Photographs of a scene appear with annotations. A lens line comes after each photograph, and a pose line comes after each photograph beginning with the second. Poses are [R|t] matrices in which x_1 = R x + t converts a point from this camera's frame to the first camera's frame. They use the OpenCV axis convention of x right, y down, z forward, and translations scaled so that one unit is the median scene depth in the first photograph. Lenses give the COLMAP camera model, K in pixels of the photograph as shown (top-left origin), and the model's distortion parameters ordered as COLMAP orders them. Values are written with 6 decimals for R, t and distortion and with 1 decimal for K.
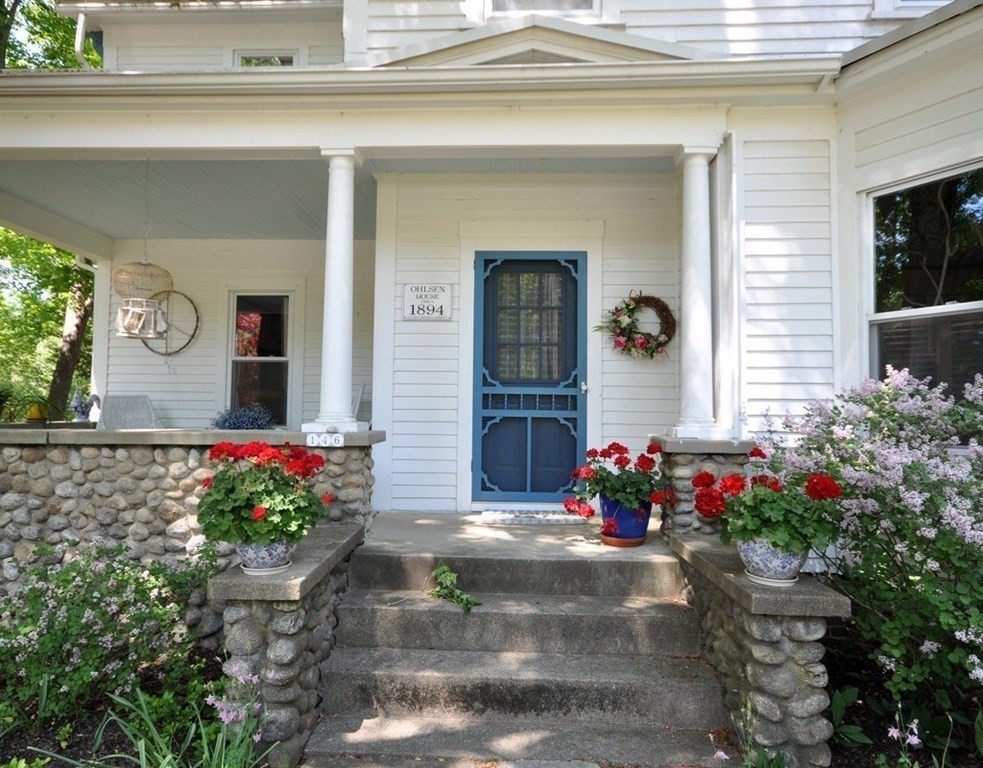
lens RADIAL K [[640.5, 0, 489.1], [0, 640.5, 389.0], [0, 0, 1]] dist [-0.001512, -0.001197]
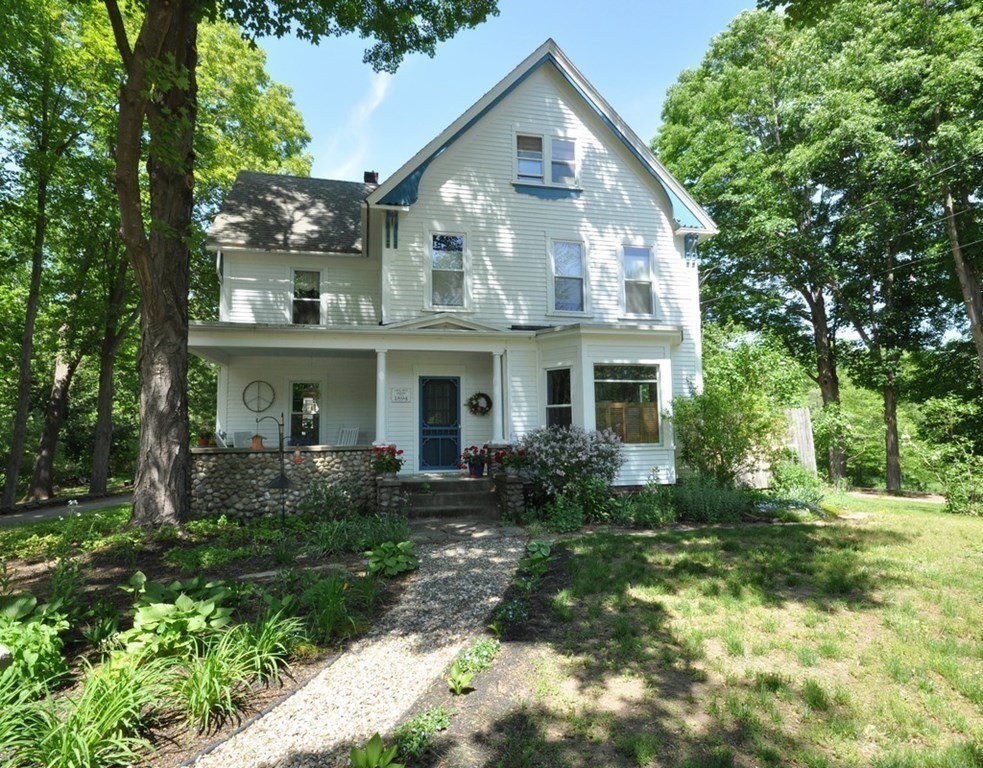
lens RADIAL K [[515.0, 0, 490.7], [0, 515.0, 392.2], [0, 0, 1]] dist [-0.005046, -0.001453]
pose [[0.964380, 0.000200, 0.264520, -0.305817], [0.010599, 0.999167, -0.039397, -0.061996], [-0.264308, 0.040797, 0.963575, -1.158906]]
